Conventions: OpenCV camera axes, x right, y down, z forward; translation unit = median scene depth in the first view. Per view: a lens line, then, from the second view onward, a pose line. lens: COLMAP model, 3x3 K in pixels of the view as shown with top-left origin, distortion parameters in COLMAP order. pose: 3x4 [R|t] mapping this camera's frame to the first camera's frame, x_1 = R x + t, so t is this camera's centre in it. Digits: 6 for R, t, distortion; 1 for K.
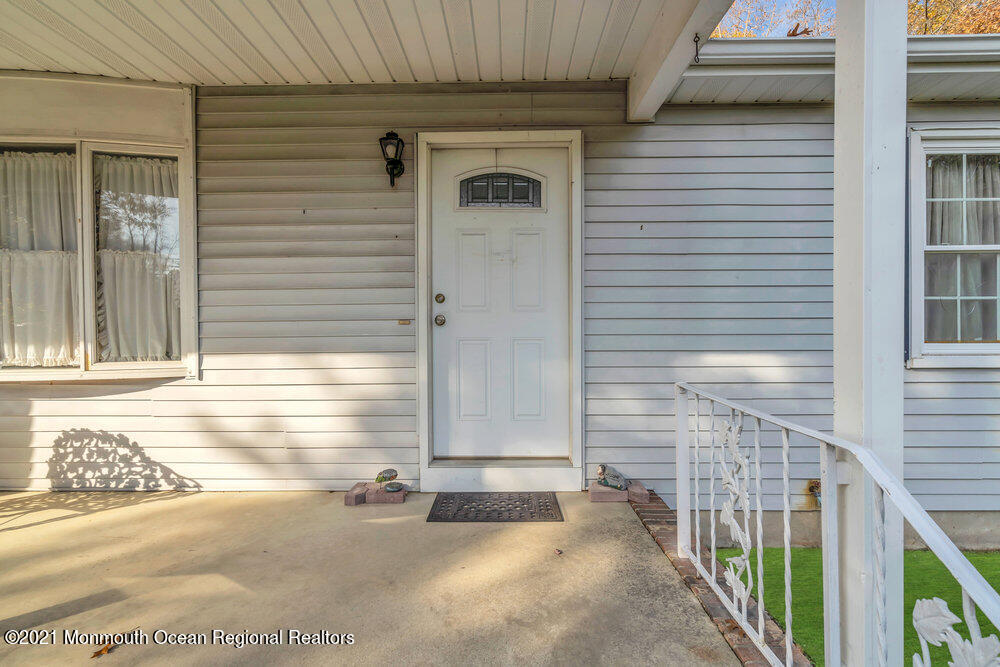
lens RADIAL K [[452.4, 0, 500.7], [0, 452.4, 334.0], [0, 0, 1]] dist [-0.005043, 0.000262]
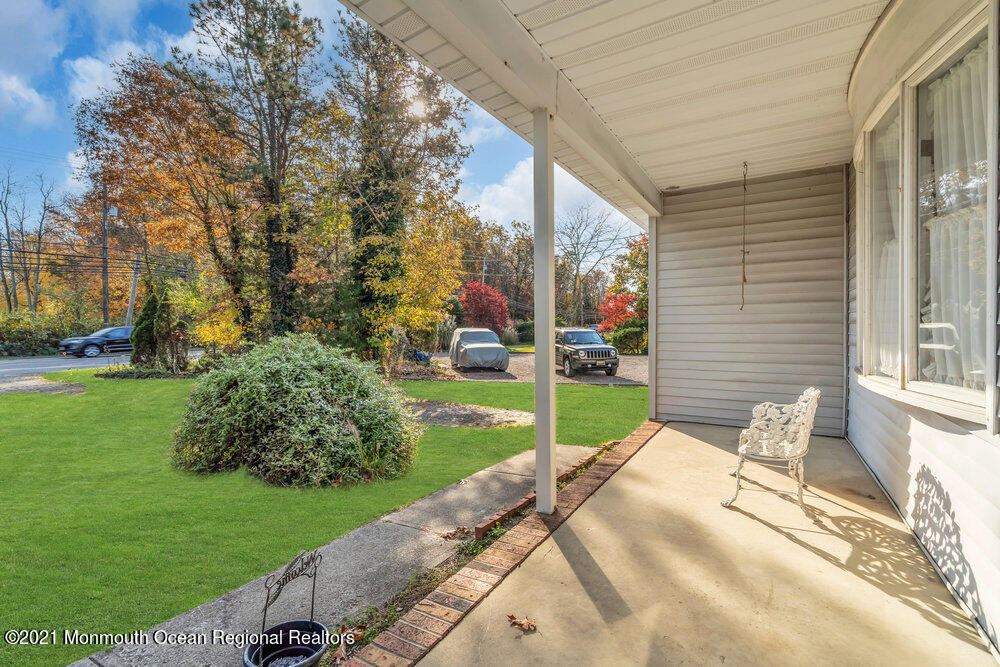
lens RADIAL K [[452.3, 0, 500.0], [0, 452.3, 333.5], [0, 0, 1]] dist [-0.005054, 0.000670]
pose [[-0.501920, 0.027425, -0.864479, 0.058095], [-0.000701, 0.999484, 0.032115, -0.035080], [0.864914, 0.016725, -0.501641, 0.816500]]
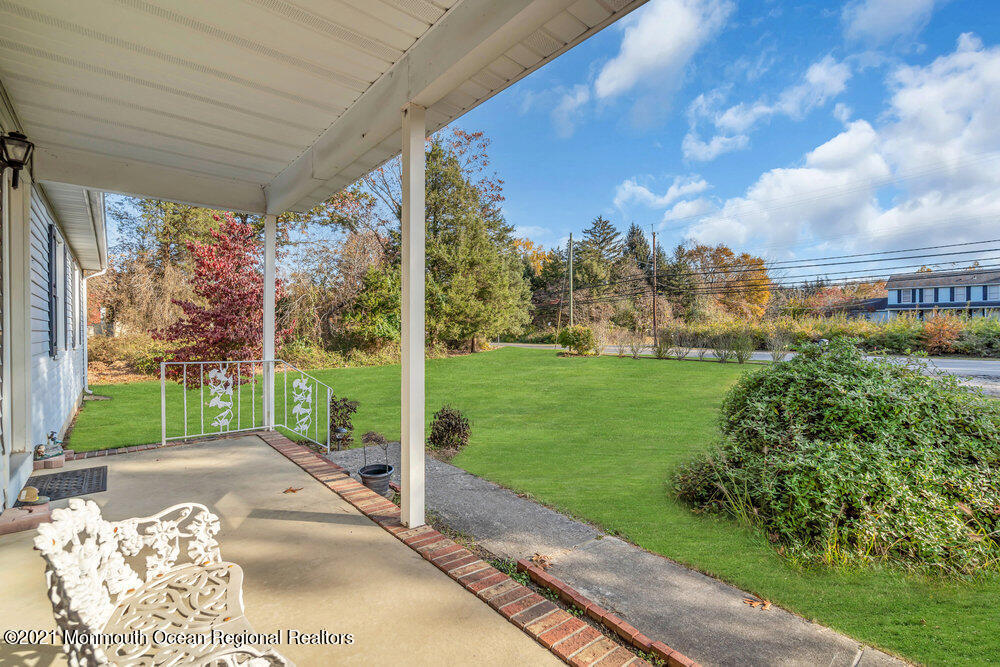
lens RADIAL K [[452.3, 0, 500.0], [0, 452.3, 333.5], [0, 0, 1]] dist [-0.005054, 0.000670]
pose [[-0.662925, 0.004982, 0.748669, -1.596382], [0.020834, 0.999713, 0.011796, -0.019383], [-0.748396, 0.023418, -0.662839, 0.890673]]
